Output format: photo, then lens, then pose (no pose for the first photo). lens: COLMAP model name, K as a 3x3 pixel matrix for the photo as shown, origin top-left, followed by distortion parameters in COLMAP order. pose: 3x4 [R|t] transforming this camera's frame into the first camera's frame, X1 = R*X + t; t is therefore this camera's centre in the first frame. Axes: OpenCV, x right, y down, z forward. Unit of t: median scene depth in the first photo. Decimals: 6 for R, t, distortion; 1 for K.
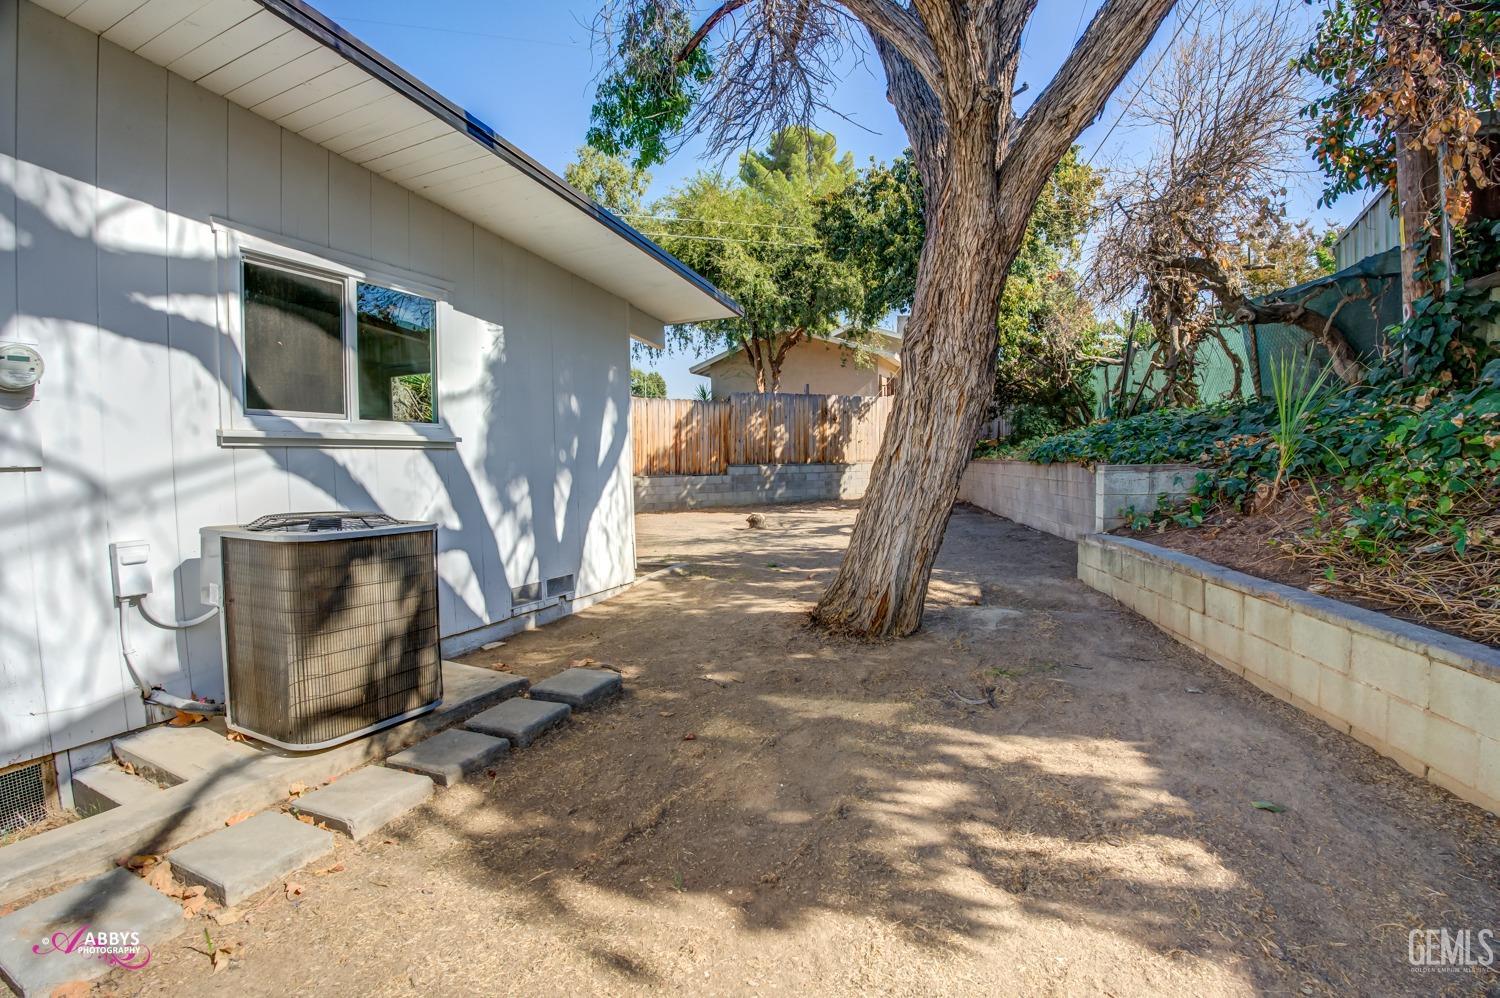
lens RADIAL K [[693.9, 0, 748.0], [0, 693.9, 499.3], [0, 0, 1]] dist [-0.110678, 0.021923]
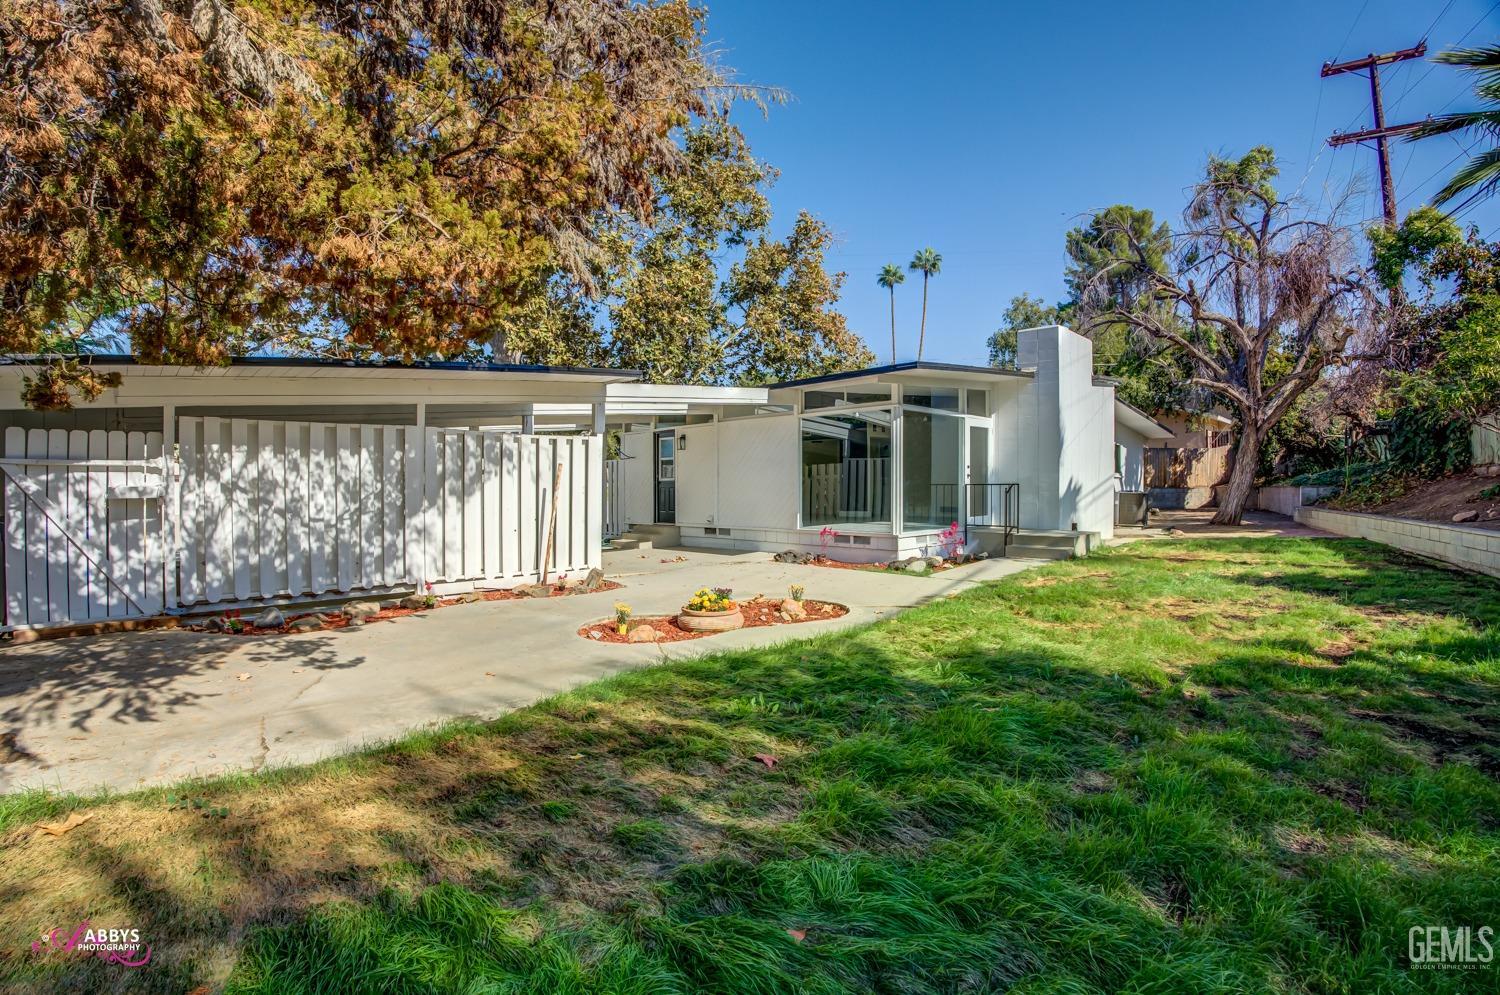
lens RADIAL K [[693.9, 0, 748.0], [0, 693.9, 497.8], [0, 0, 1]] dist [-0.110678, 0.021923]
pose [[0.924773, 0.020291, -0.379978, -0.243874], [-0.035358, 0.998839, -0.032716, 0.065977], [0.378873, 0.043690, 0.924417, -0.932412]]
